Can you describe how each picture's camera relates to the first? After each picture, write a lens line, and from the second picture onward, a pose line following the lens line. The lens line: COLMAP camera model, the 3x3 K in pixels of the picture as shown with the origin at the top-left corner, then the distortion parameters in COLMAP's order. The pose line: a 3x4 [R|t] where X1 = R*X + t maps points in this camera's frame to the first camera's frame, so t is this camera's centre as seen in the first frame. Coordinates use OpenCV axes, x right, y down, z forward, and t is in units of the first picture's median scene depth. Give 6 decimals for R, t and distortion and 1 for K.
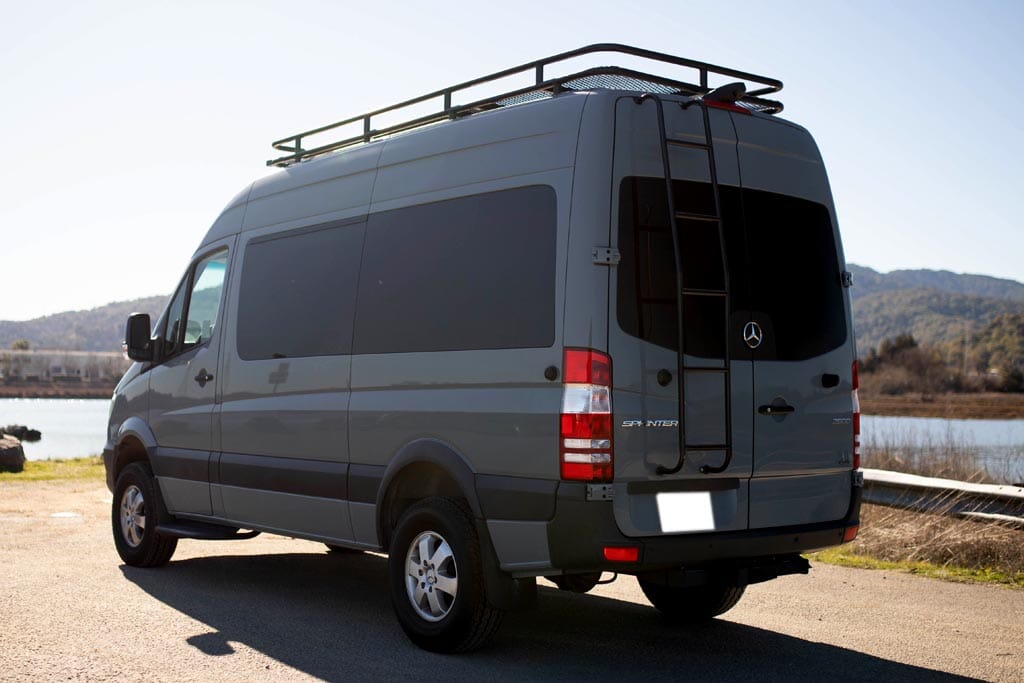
lens RADIAL K [[1307.9, 0, 512.0], [0, 1307.9, 341.5], [0, 0, 1]] dist [0.006437, 0.006479]
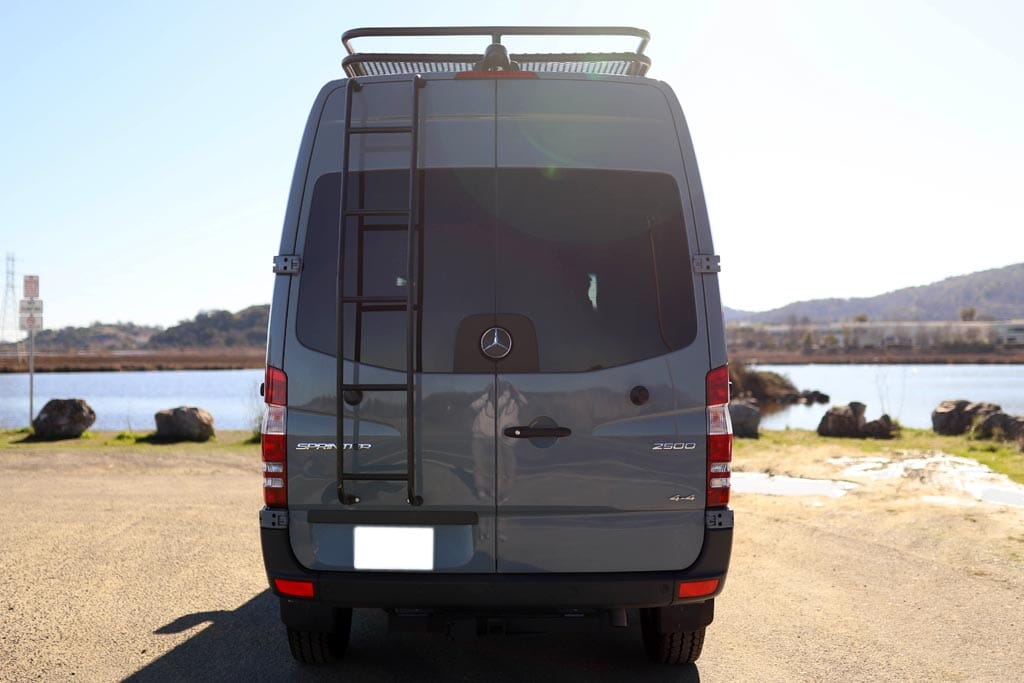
lens RADIAL K [[1153.8, 0, 512.6], [0, 1153.8, 323.3], [0, 0, 1]] dist [-0.011964, -0.002710]
pose [[0.783481, -0.025323, -0.620900, 0.625685], [0.030892, 0.999521, -0.001783, -0.015393], [0.620648, -0.017784, 0.783888, 0.406429]]
